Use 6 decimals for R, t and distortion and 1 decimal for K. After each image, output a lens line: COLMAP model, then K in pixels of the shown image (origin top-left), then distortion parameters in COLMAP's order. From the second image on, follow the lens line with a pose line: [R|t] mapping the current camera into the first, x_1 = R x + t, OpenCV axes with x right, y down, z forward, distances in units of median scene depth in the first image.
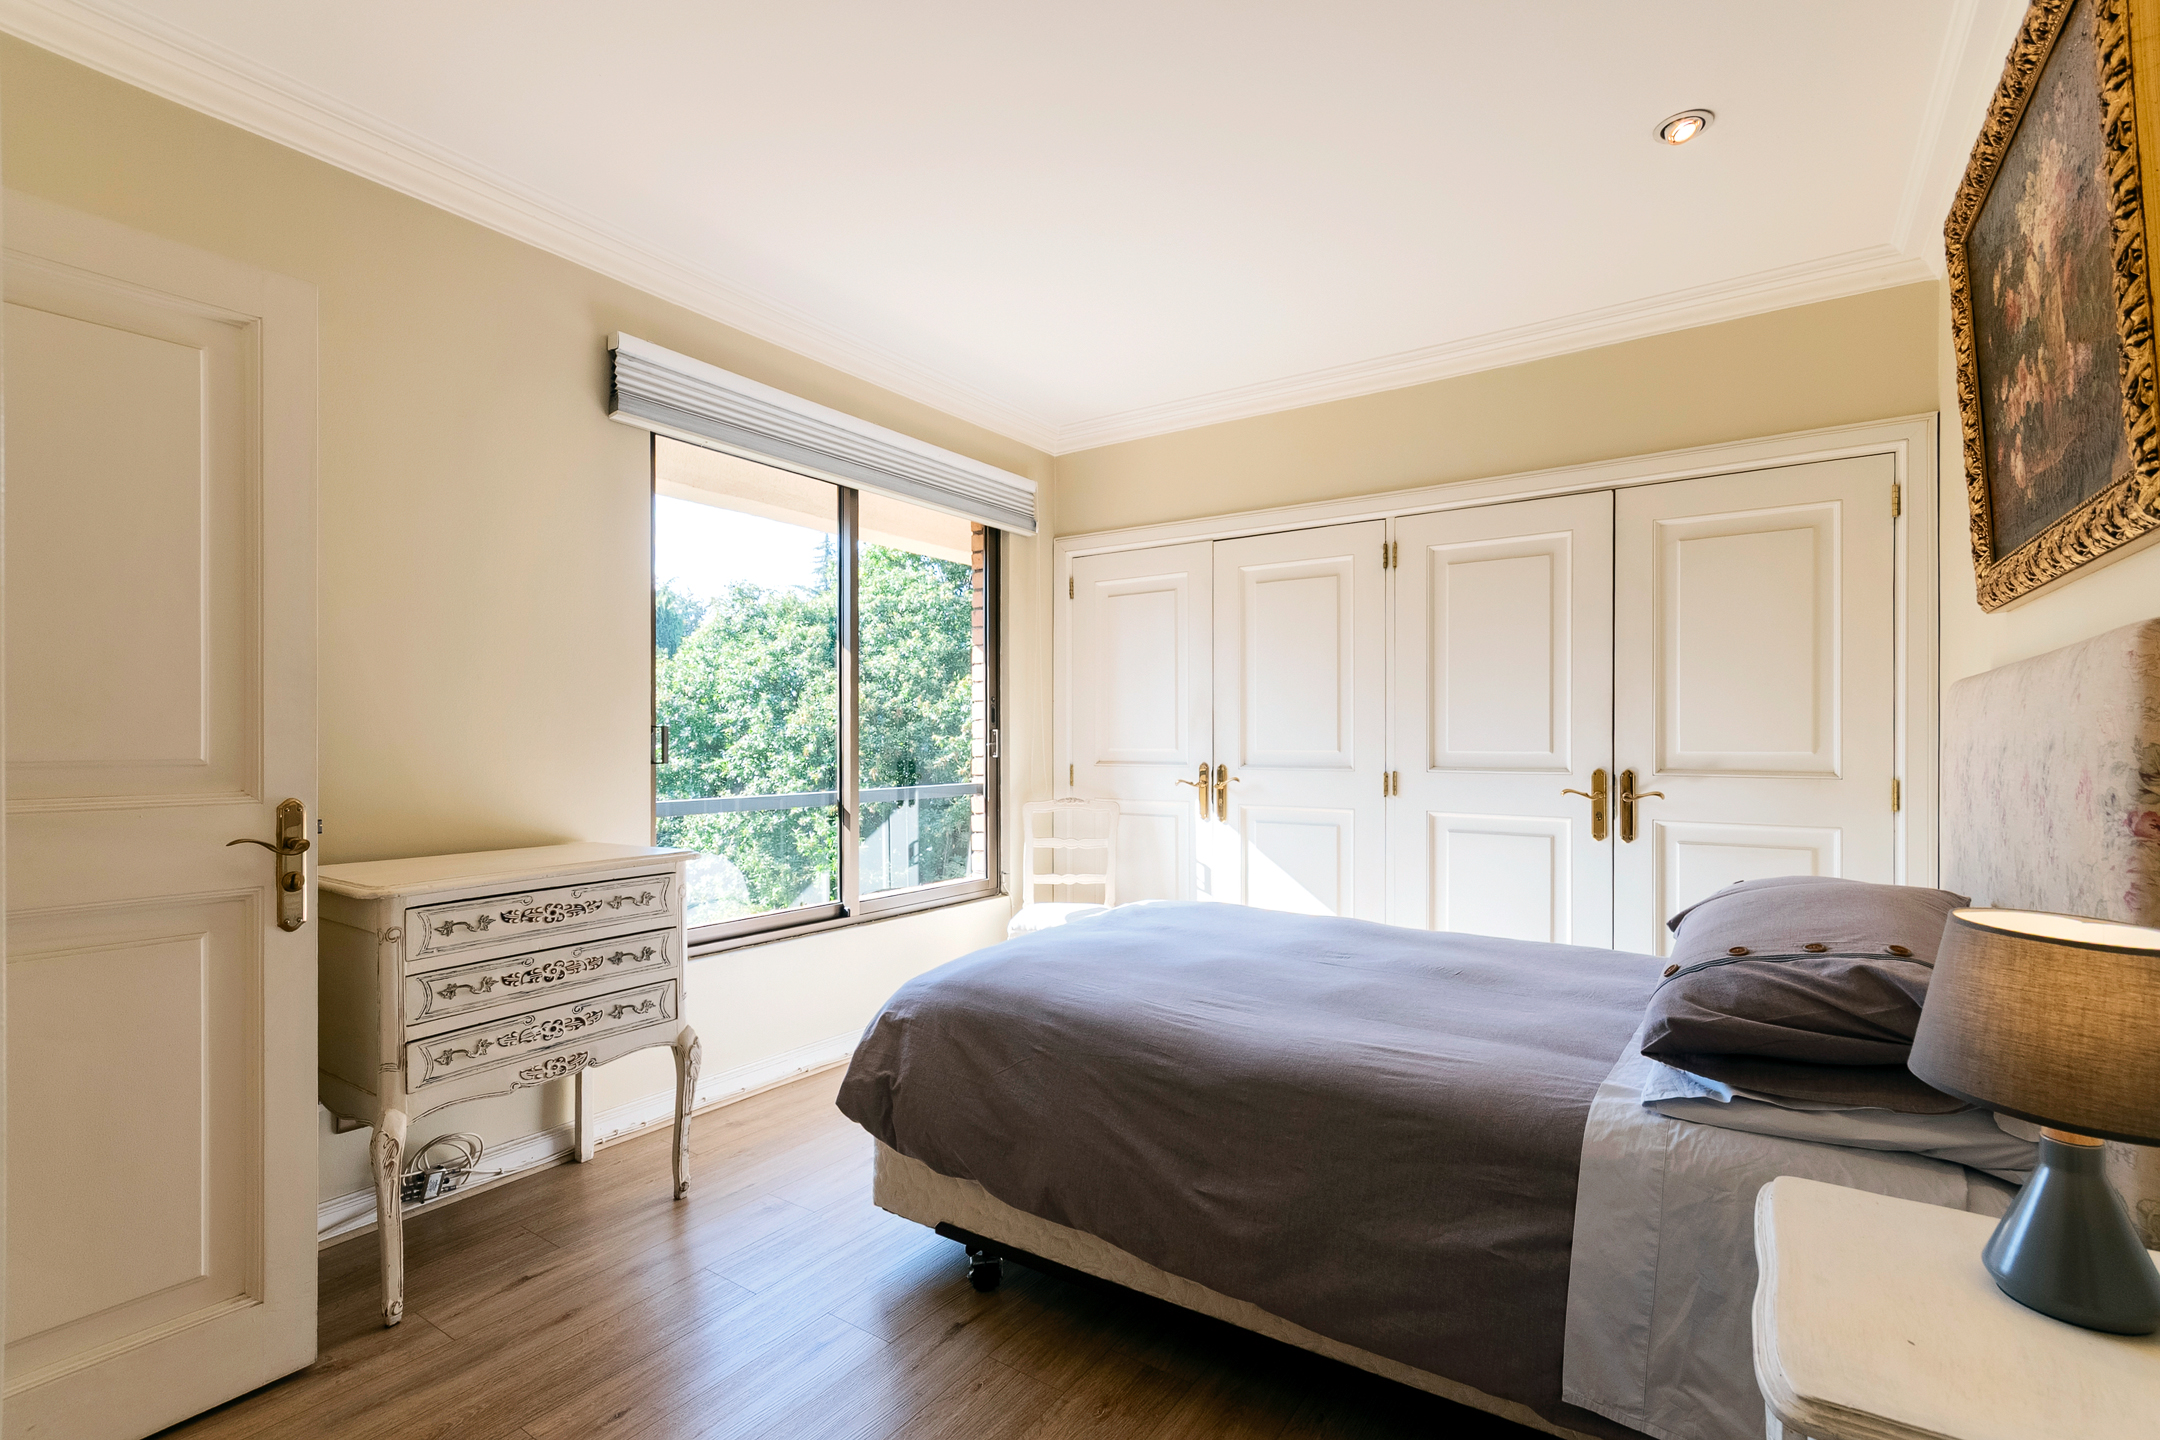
lens RADIAL K [[970.2, 0, 1081.2], [0, 970.2, 731.8], [0, 0, 1]] dist [0.004038, 0.000522]
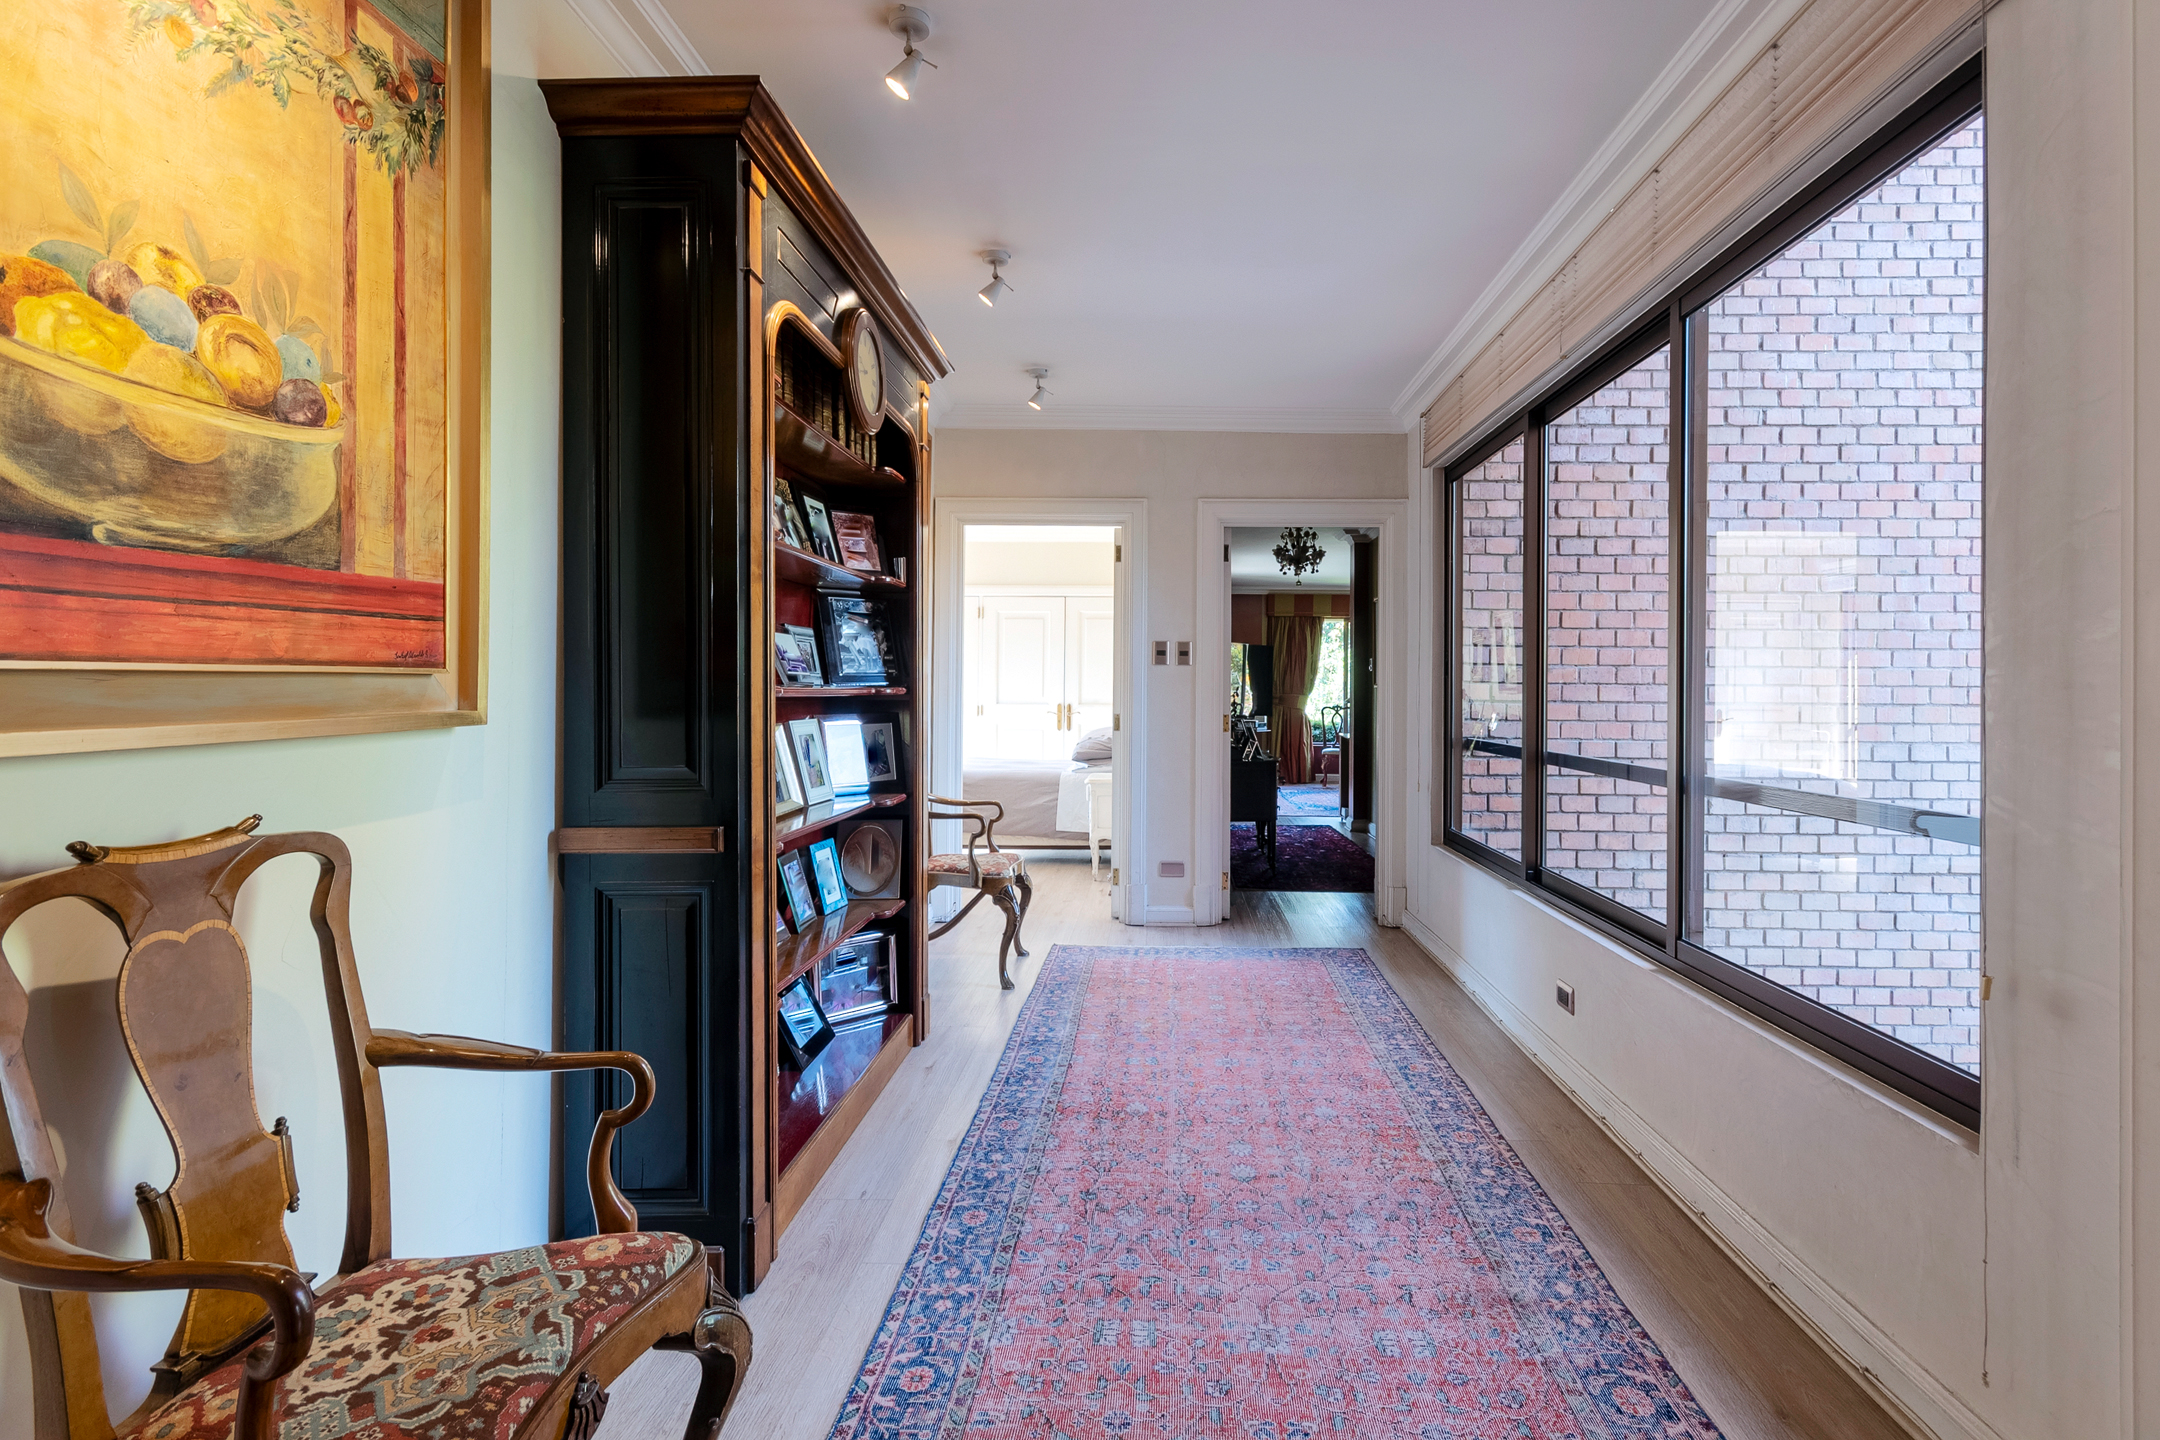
lens RADIAL K [[970.2, 0, 1096.6], [0, 970.2, 706.1], [0, 0, 1]] dist [0.004038, 0.000522]
pose [[0.856626, -0.001087, 0.515936, -0.958269], [-0.010091, 0.999771, 0.018861, -0.005639], [-0.515839, -0.021363, 0.856419, -1.693888]]
